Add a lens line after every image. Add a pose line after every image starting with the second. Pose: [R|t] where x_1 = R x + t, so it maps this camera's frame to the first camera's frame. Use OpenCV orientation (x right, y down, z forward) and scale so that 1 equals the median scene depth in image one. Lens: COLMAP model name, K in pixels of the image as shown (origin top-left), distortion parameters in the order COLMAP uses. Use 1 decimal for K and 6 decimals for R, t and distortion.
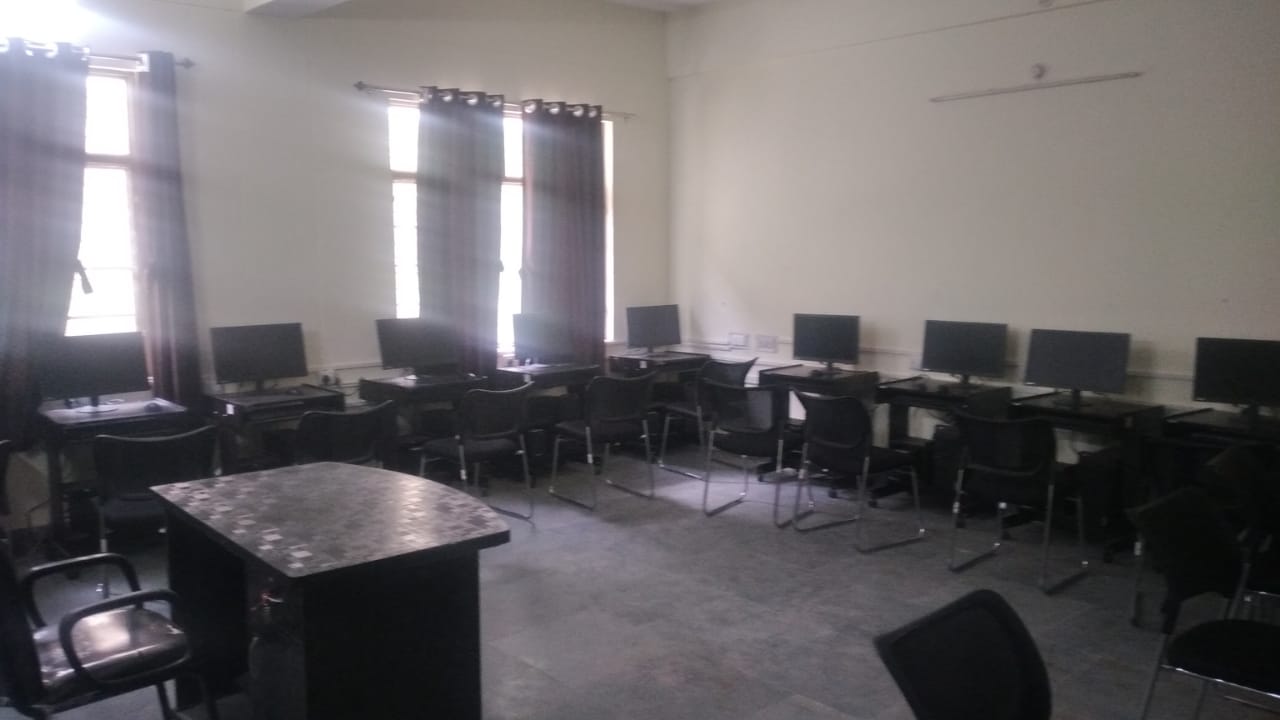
lens RADIAL K [[977.7, 0, 631.7], [0, 977.7, 368.0], [0, 0, 1]] dist [0.056989, -0.114387]
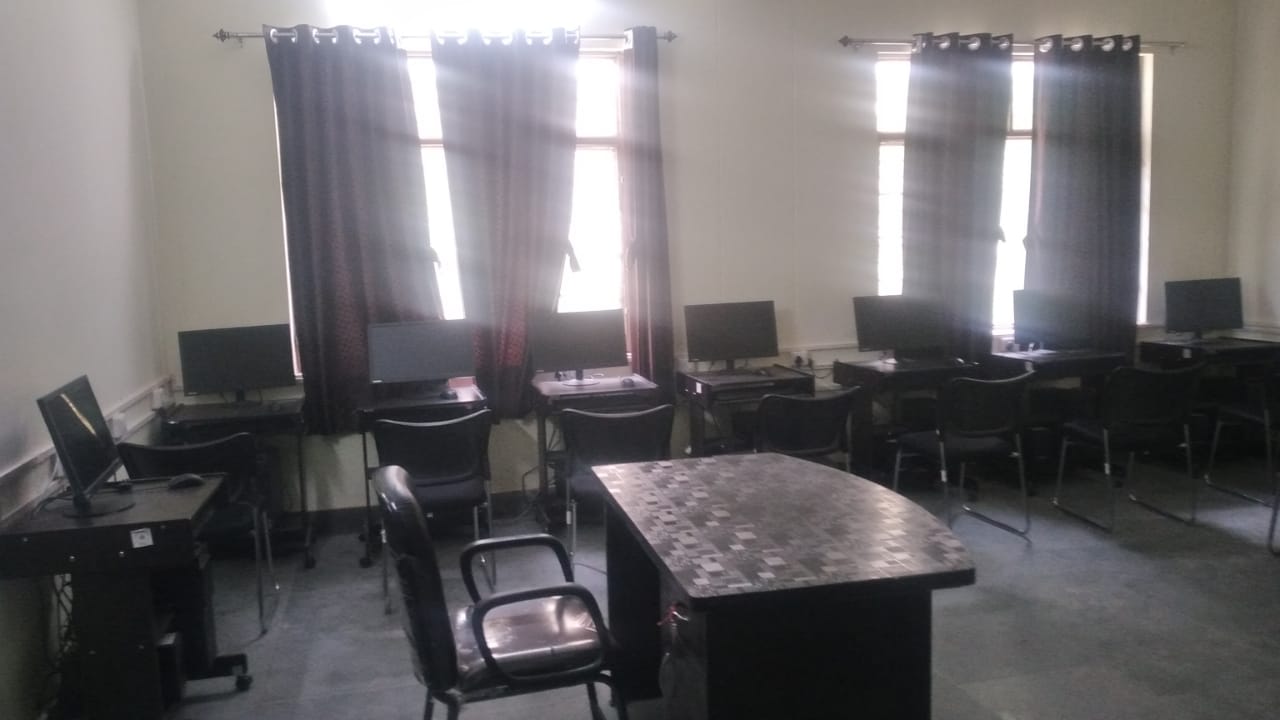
lens RADIAL K [[977.7, 0, 640.8], [0, 977.7, 367.9], [0, 0, 1]] dist [0.056989, -0.114387]
pose [[0.879469, 0.033054, -0.474807, 0.002036], [-0.024591, 0.999409, 0.024025, -0.000227], [0.475321, -0.009453, 0.879762, 0.111264]]
